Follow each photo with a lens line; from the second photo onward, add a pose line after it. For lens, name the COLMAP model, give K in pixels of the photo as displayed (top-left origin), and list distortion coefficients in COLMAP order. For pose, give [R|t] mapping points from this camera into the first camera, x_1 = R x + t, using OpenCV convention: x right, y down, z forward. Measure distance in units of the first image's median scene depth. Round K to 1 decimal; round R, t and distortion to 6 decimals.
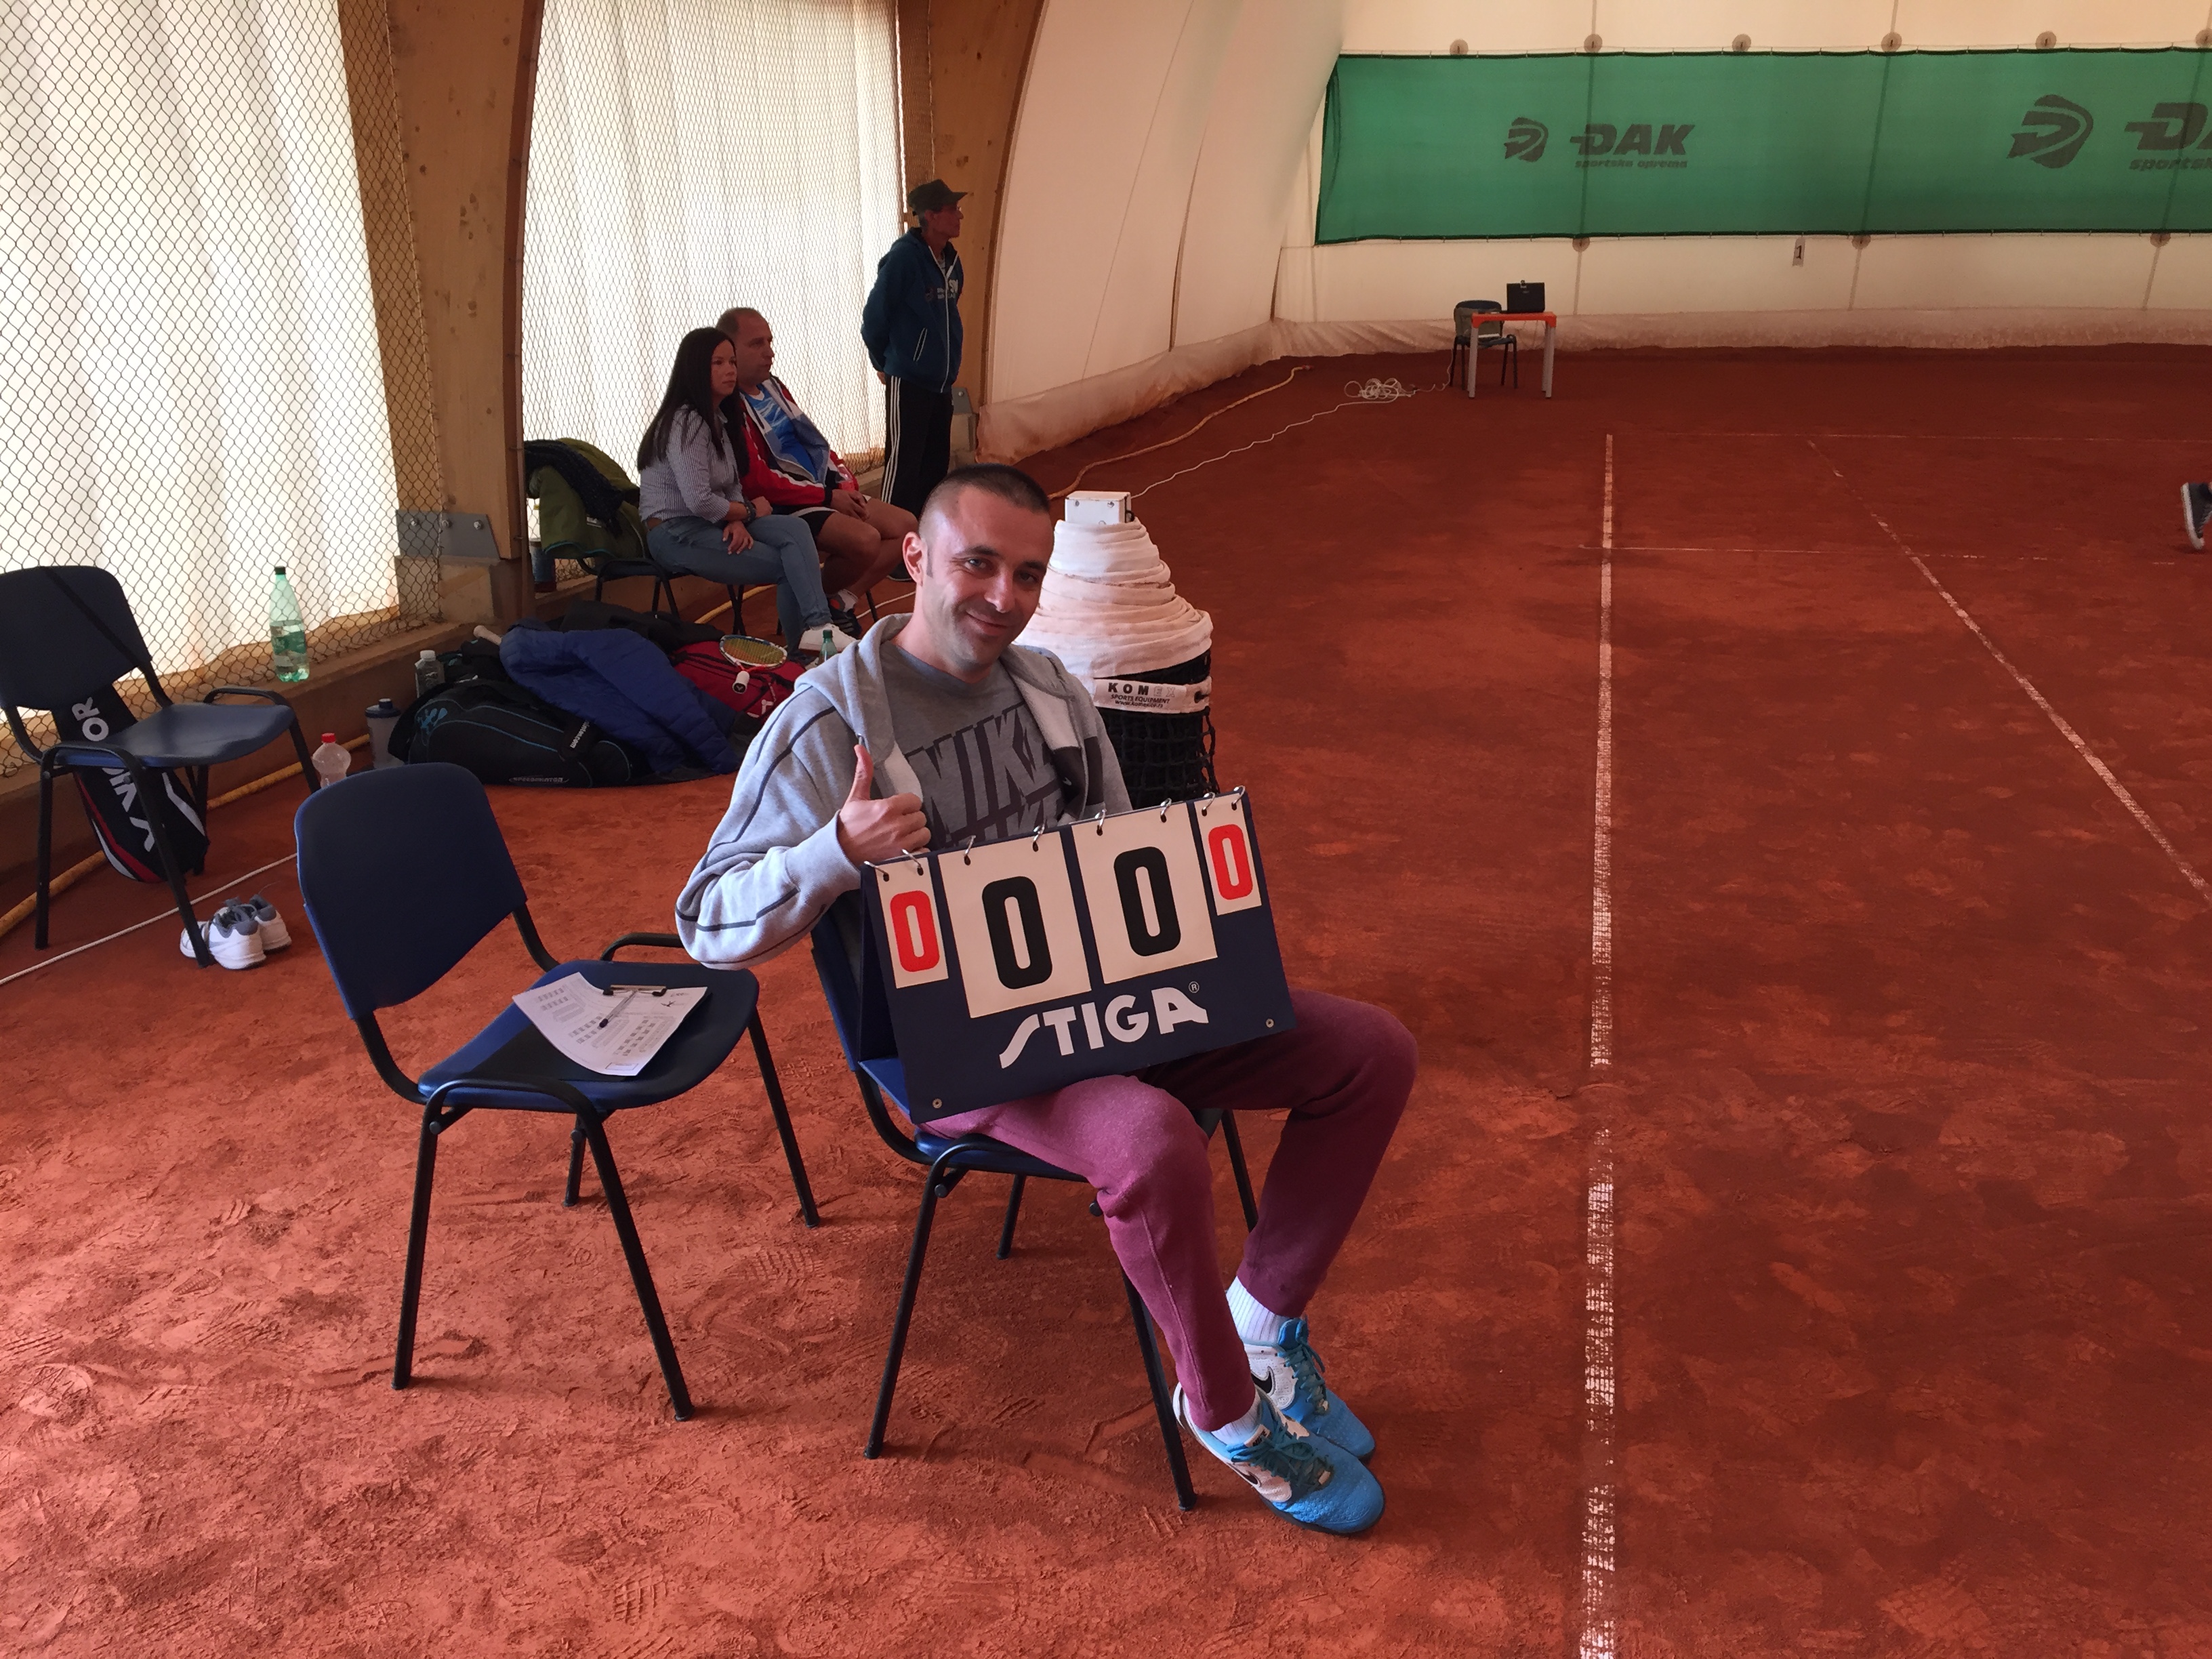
lens RADIAL K [[1861.7, 0, 1106.0], [0, 1861.7, 829.5], [0, 0, 1]] dist [0.084894, -0.100628]
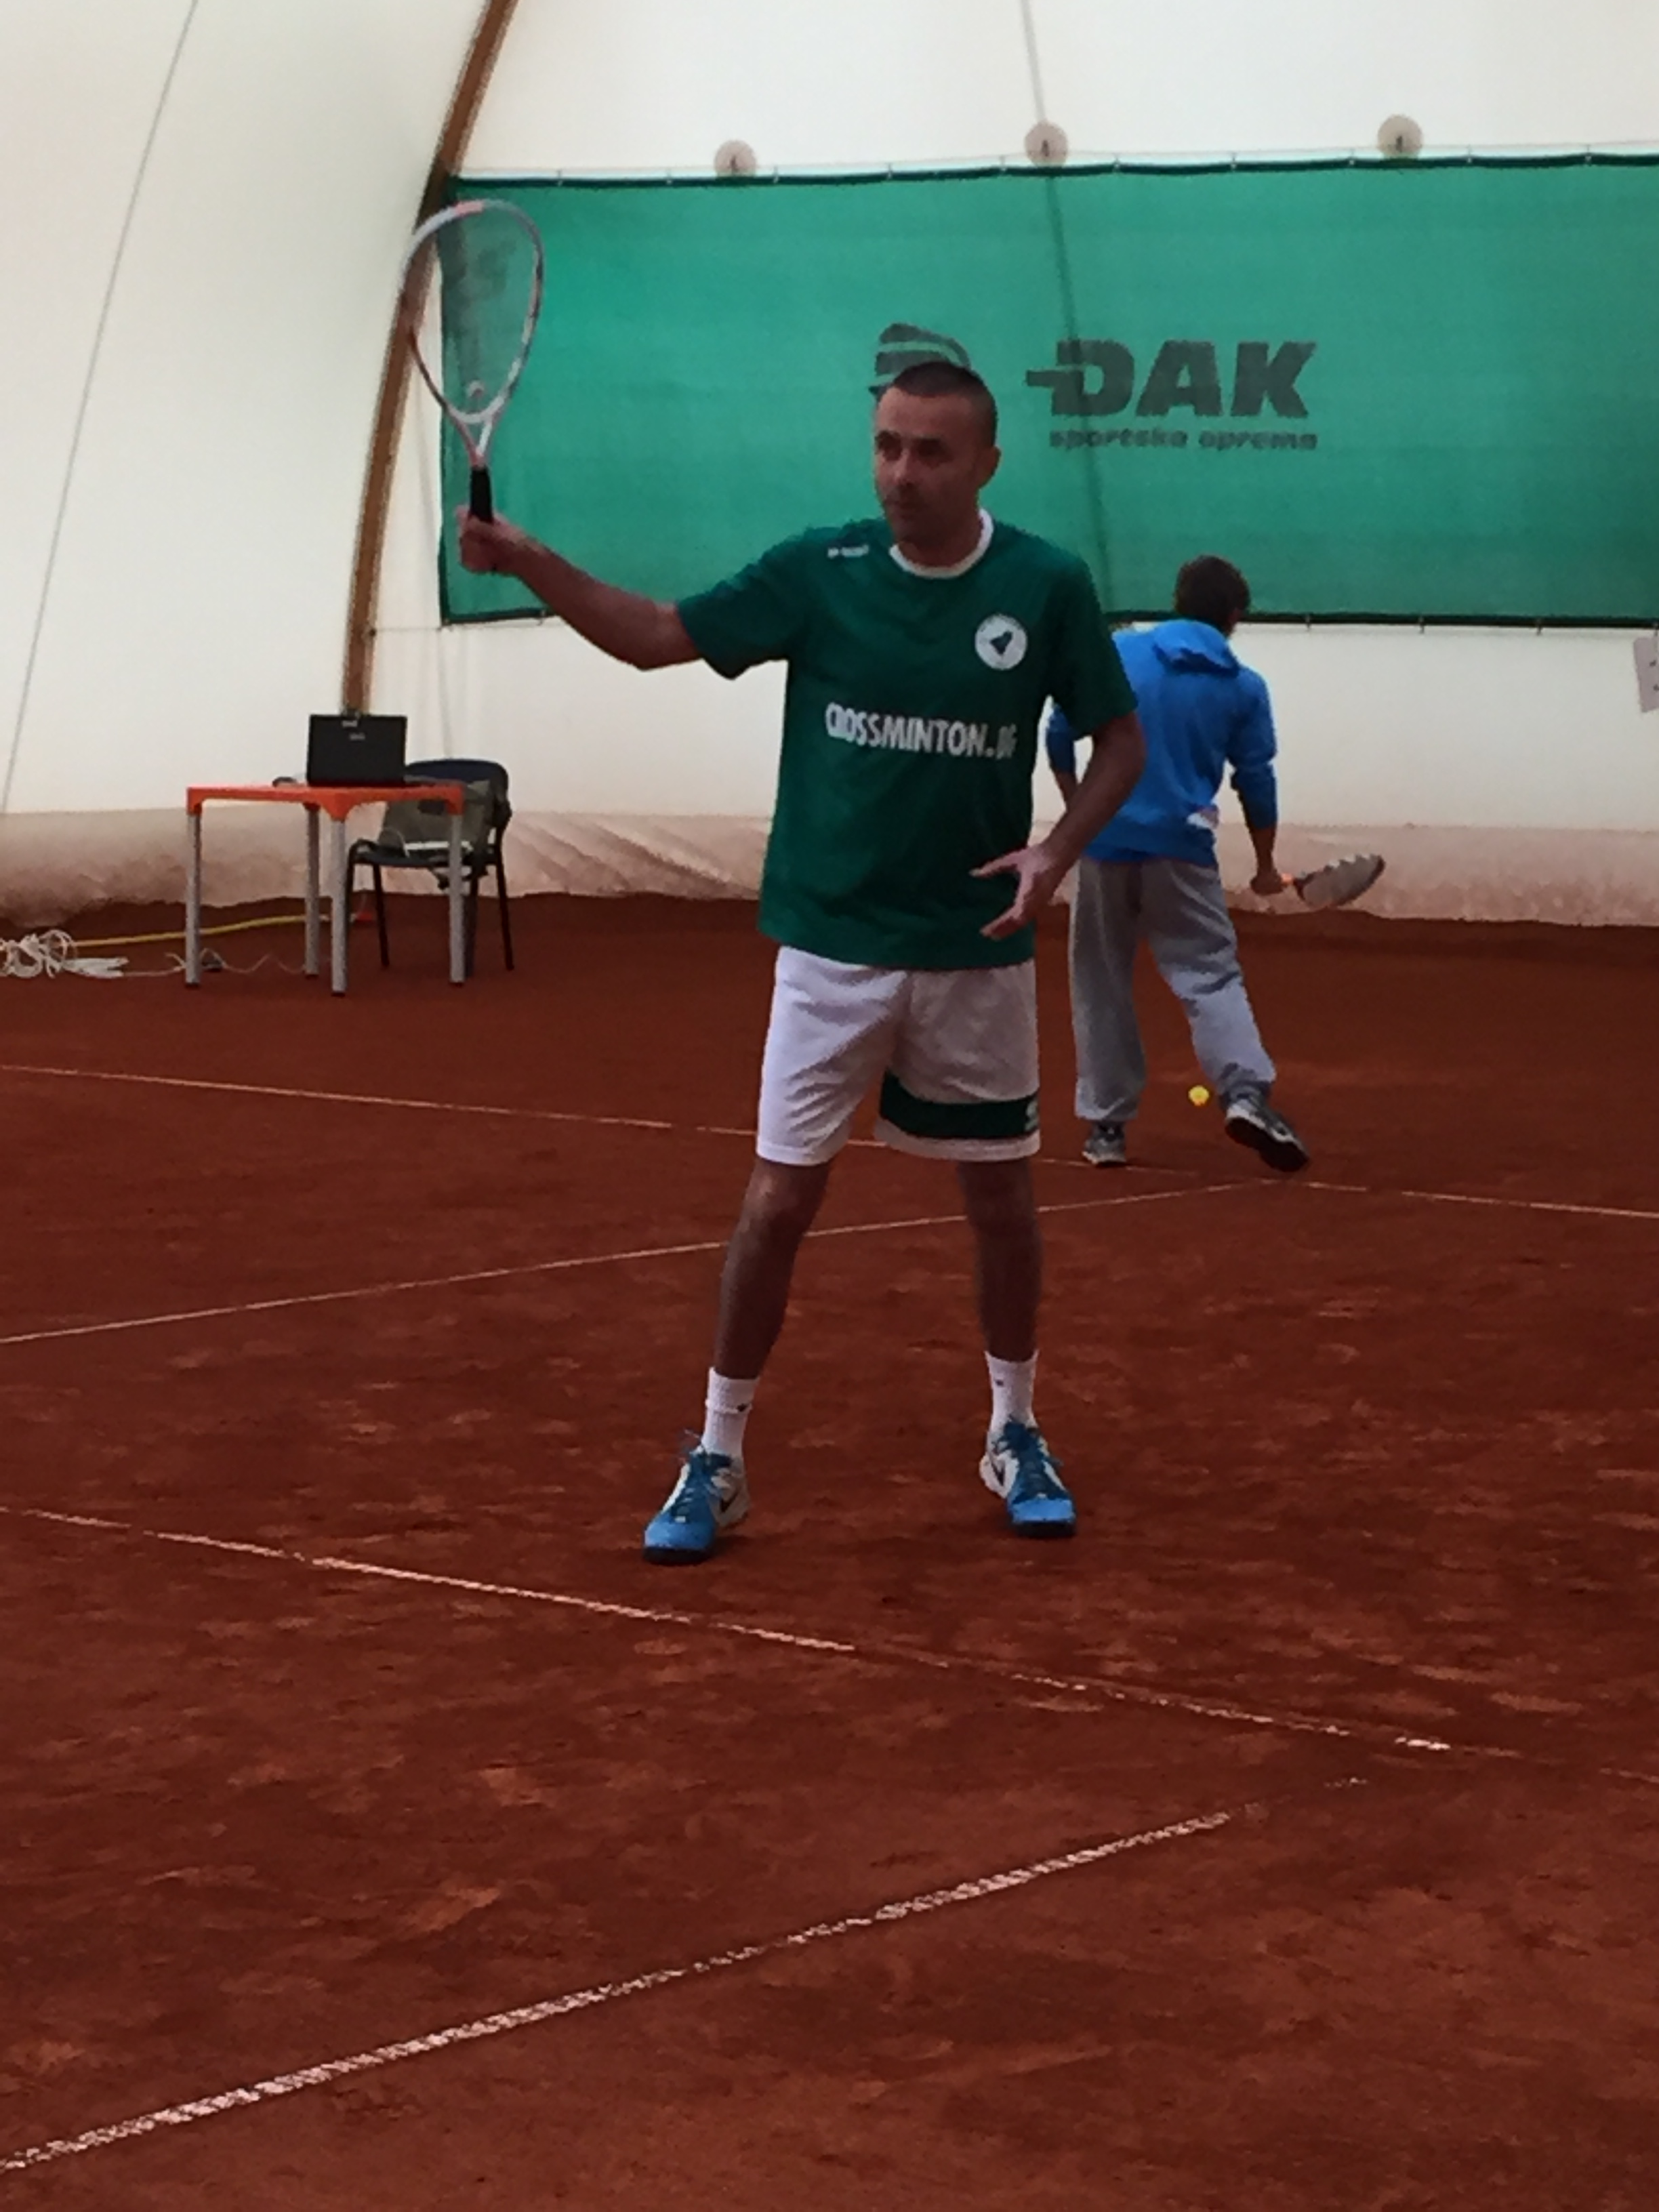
lens RADIAL K [[5572.7, 0, 829.5], [0, 5572.7, 1106.0], [0, 0, 1]] dist [0.061360, 0.011725]
pose [[0.901380, 0.052764, -0.429802, 0.704349], [-0.145592, 0.971694, -0.186046, -0.005155], [0.407819, 0.230274, 0.883548, 0.015217]]
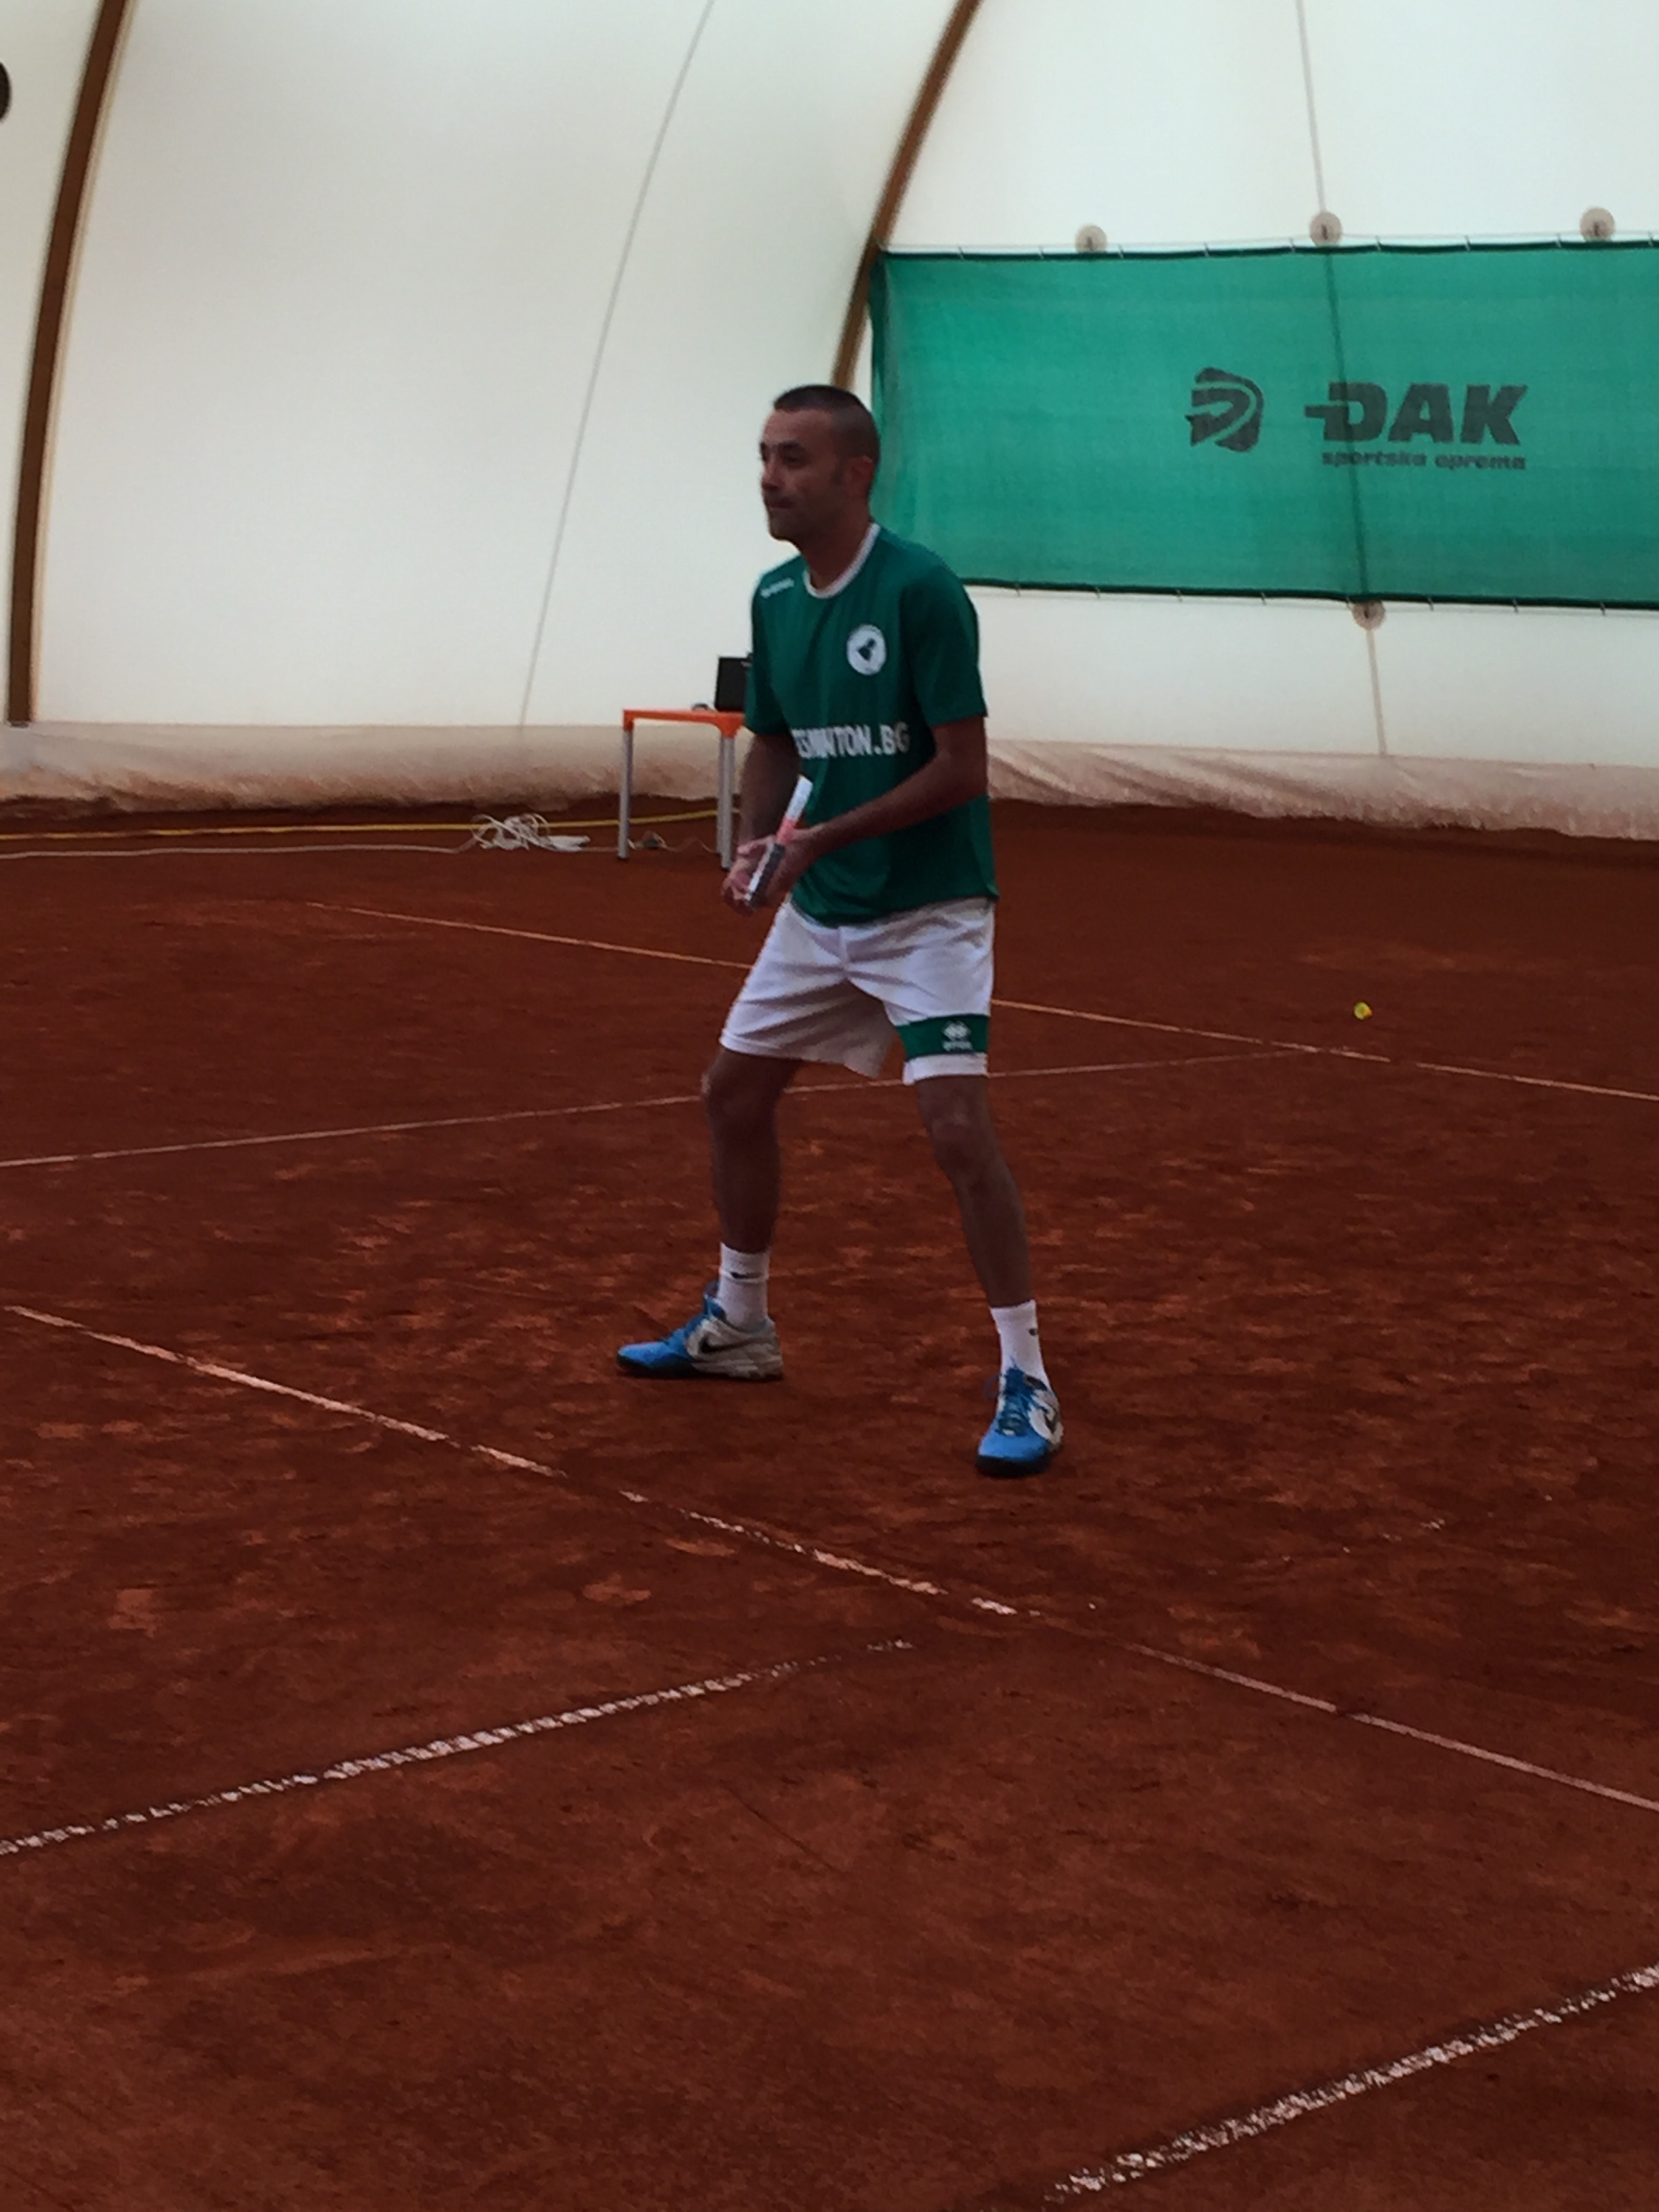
lens RADIAL K [[3923.5, 0, 832.7], [0, 3923.5, 1102.8], [0, 0, 1]] dist [0.053782, 0.065207]
pose [[0.833669, 0.106467, -0.541904, 0.723611], [-0.203917, 0.971245, -0.122888, -0.035068], [0.513238, 0.212952, 0.831407, 0.110272]]
